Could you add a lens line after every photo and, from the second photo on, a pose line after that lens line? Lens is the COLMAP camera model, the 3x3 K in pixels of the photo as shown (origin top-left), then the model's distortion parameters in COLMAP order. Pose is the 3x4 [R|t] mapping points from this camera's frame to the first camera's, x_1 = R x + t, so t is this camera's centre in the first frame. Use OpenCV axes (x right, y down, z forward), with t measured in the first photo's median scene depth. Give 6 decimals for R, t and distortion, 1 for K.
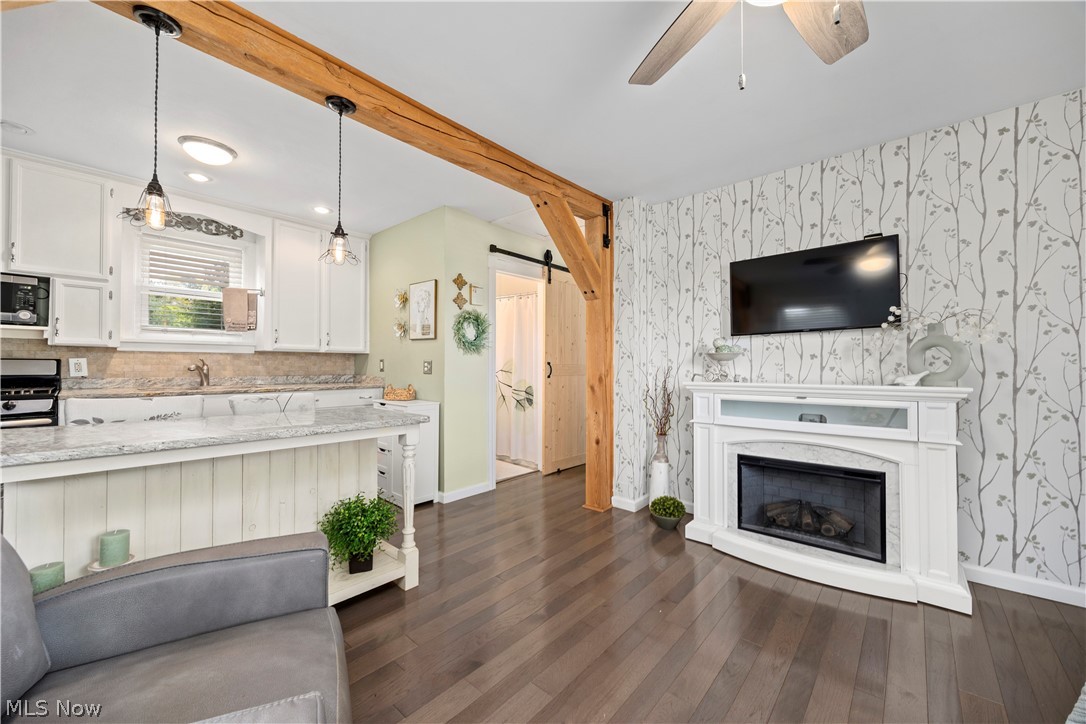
lens RADIAL K [[420.8, 0, 543.4], [0, 420.8, 364.0], [0, 0, 1]] dist [-0.003348, -0.000119]
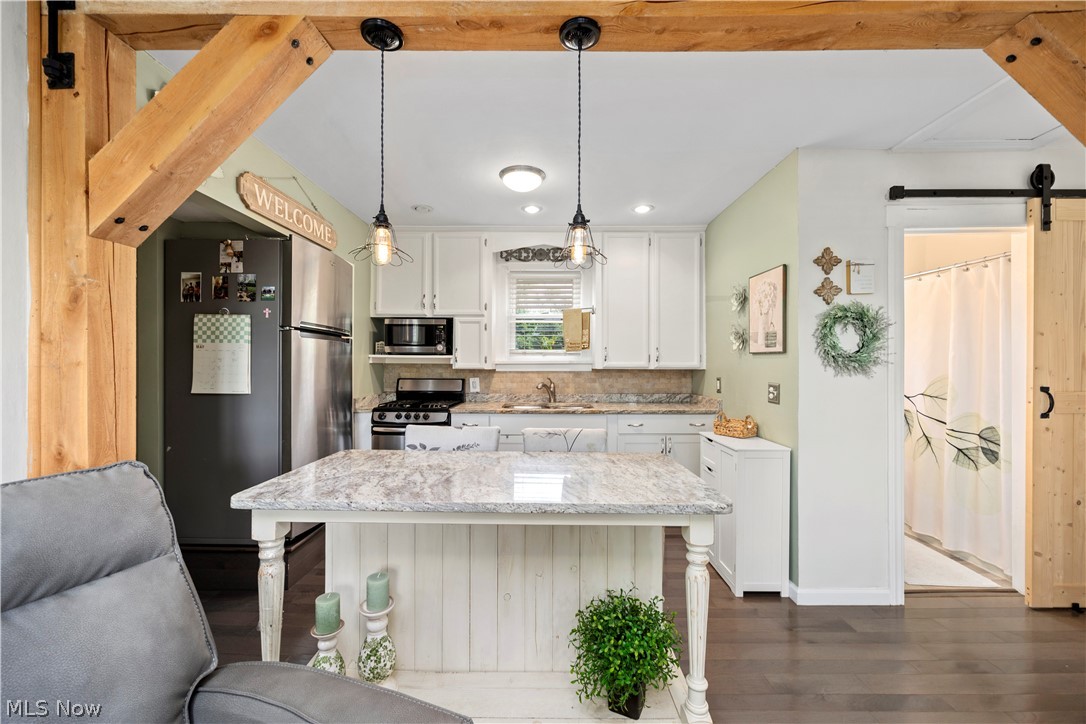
lens RADIAL K [[420.8, 0, 541.1], [0, 420.8, 367.9], [0, 0, 1]] dist [-0.003348, -0.000119]
pose [[0.654724, -0.001518, -0.755866, -0.003563], [0.006093, 0.999976, 0.003270, -0.039855], [0.755843, -0.006746, 0.654718, 0.264253]]
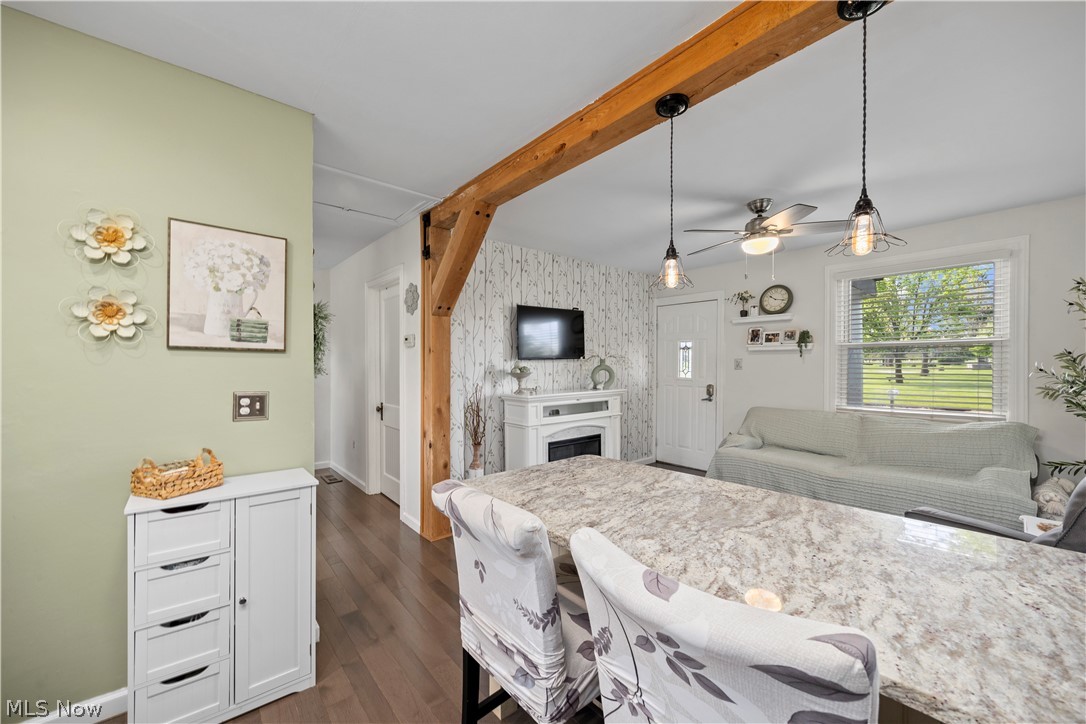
lens RADIAL K [[420.8, 0, 546.6], [0, 420.8, 369.8], [0, 0, 1]] dist [-0.003348, -0.000119]
pose [[0.138408, -0.014479, 0.990270, -0.727446], [-0.002769, 0.999884, 0.015007, -0.045115], [-0.990371, -0.004819, 0.138351, 0.596975]]
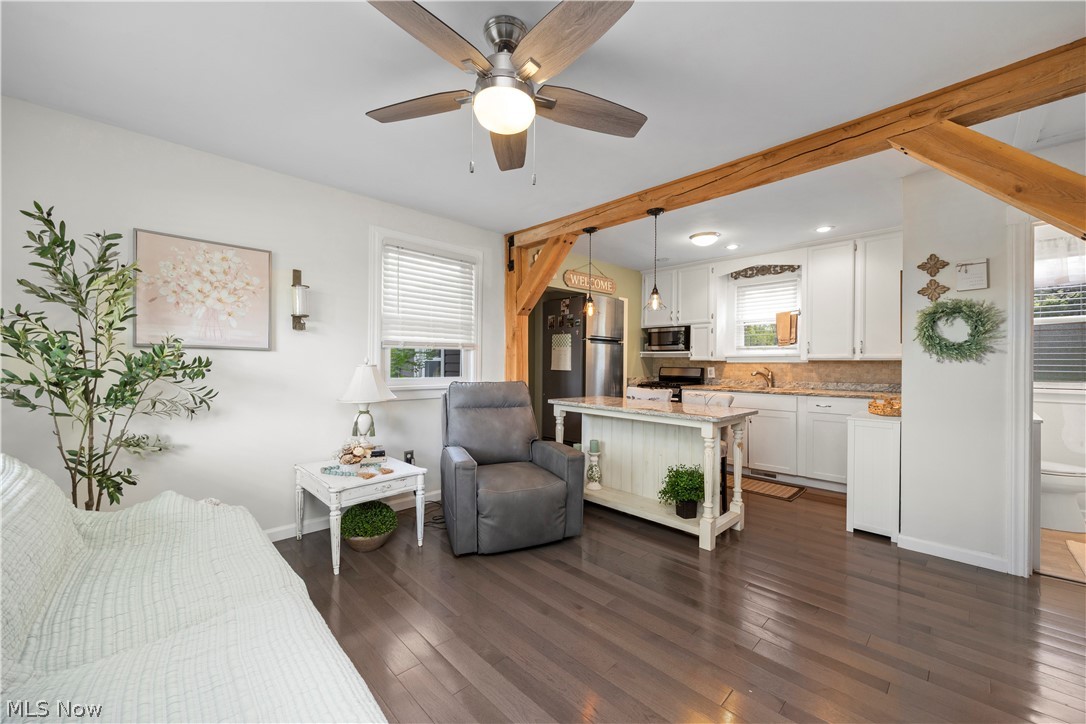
lens RADIAL K [[420.8, 0, 540.6], [0, 420.8, 366.8], [0, 0, 1]] dist [-0.003348, -0.000119]
pose [[-0.086307, 0.000706, -0.996268, 0.609534], [-0.002100, 0.999997, 0.000890, -0.013424], [0.996266, 0.002169, -0.086305, 0.370581]]
